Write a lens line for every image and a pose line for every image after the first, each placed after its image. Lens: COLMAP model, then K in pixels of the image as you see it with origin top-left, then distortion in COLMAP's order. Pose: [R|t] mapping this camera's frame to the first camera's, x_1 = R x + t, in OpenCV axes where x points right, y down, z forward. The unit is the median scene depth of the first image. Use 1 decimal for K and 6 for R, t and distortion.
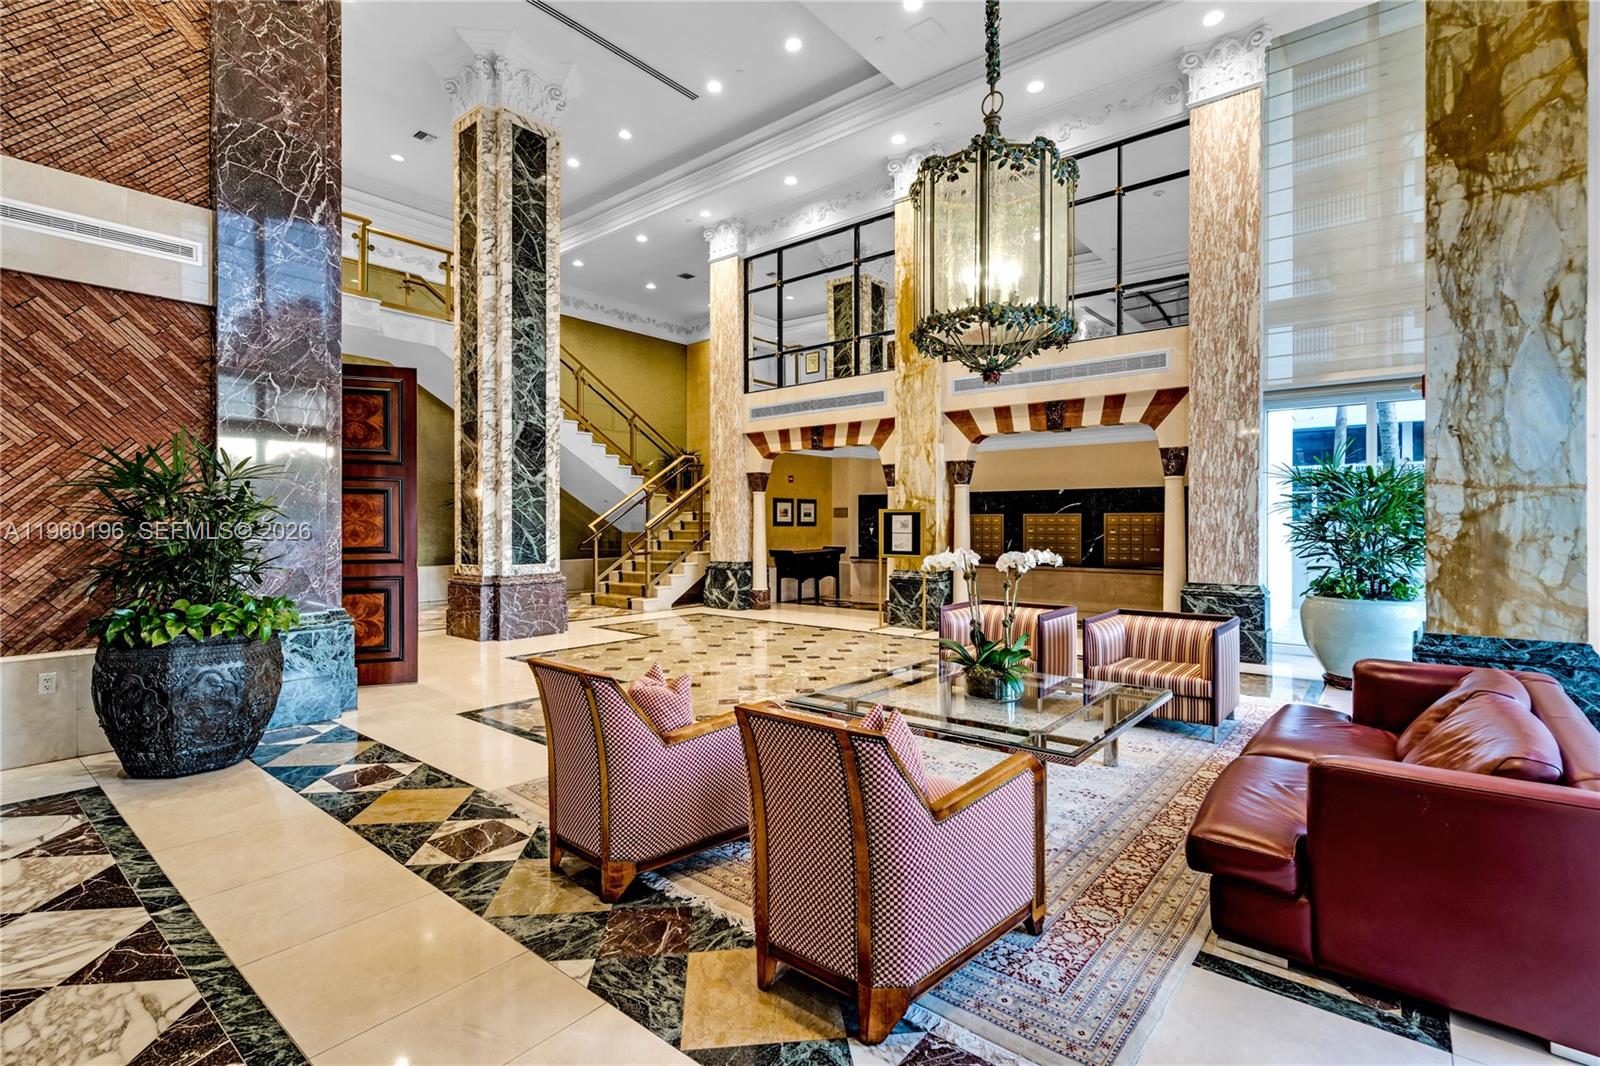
lens RADIAL K [[738.6, 0, 798.2], [0, 738.6, 528.1], [0, 0, 1]] dist [-0.000645, -0.000074]
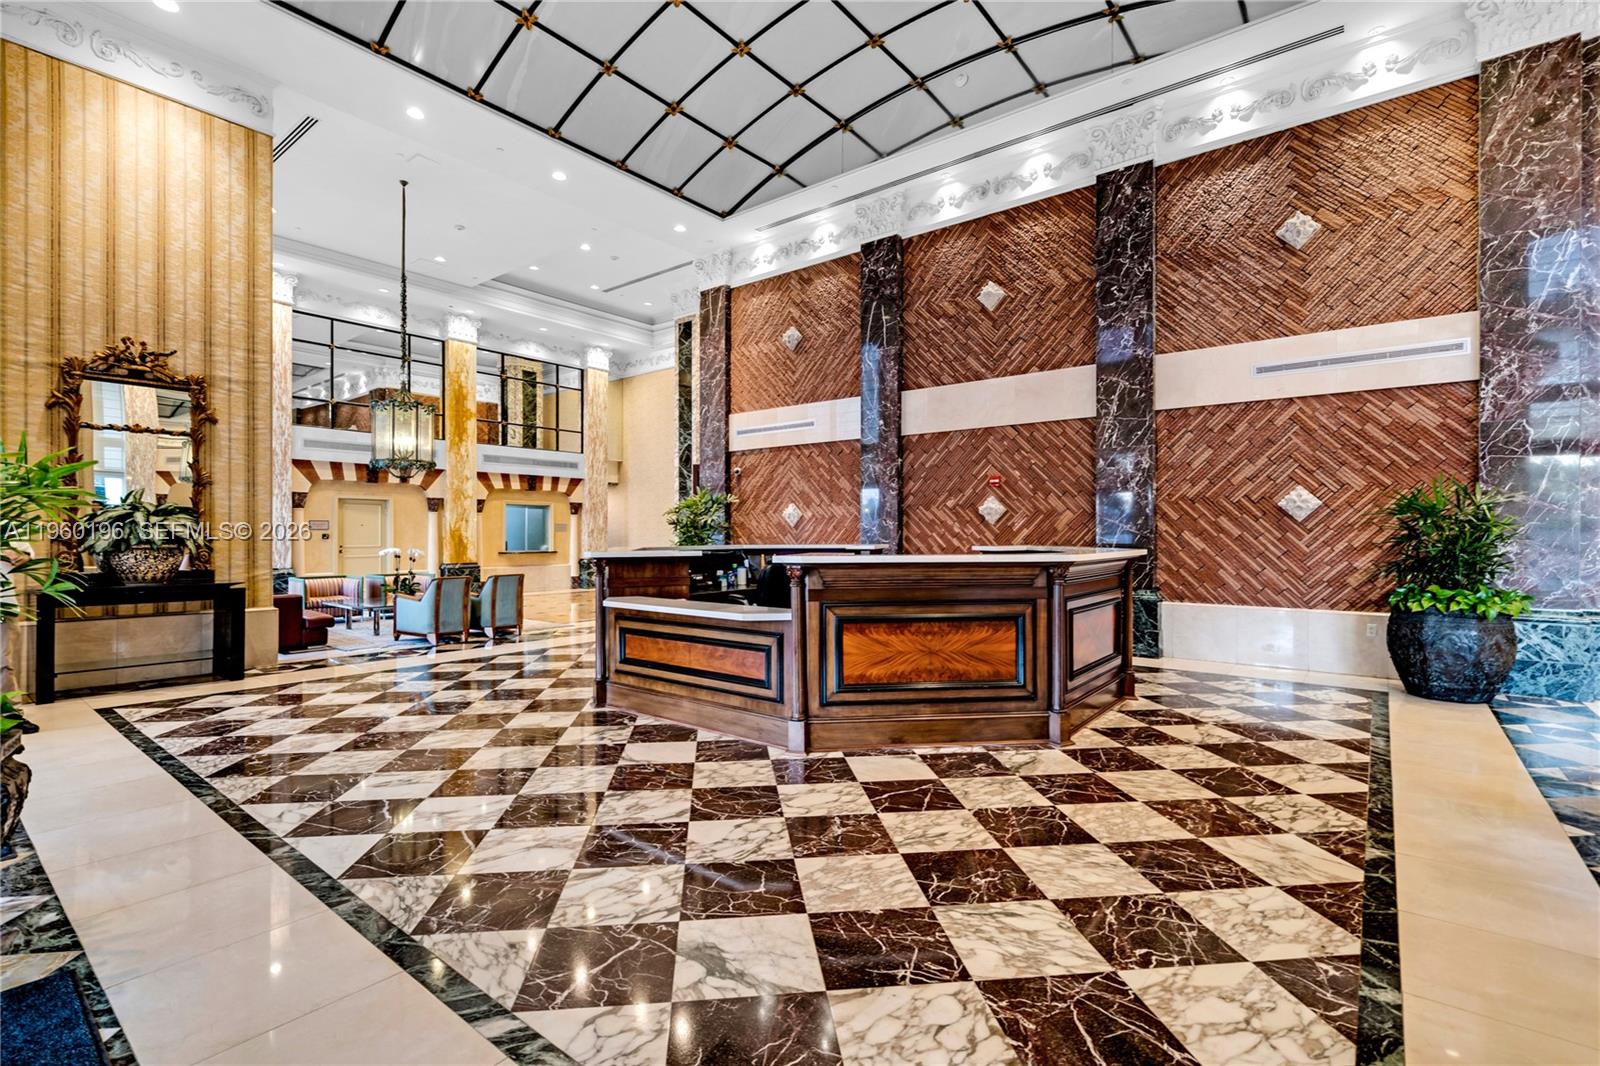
lens RADIAL K [[738.6, 0, 798.2], [0, 738.6, 528.1], [0, 0, 1]] dist [-0.000645, -0.000074]
pose [[0.016881, -0.005979, -0.999840, 0.652247], [-0.007105, 0.999956, -0.006100, -0.004200], [0.999832, 0.007206, 0.016838, -0.343583]]
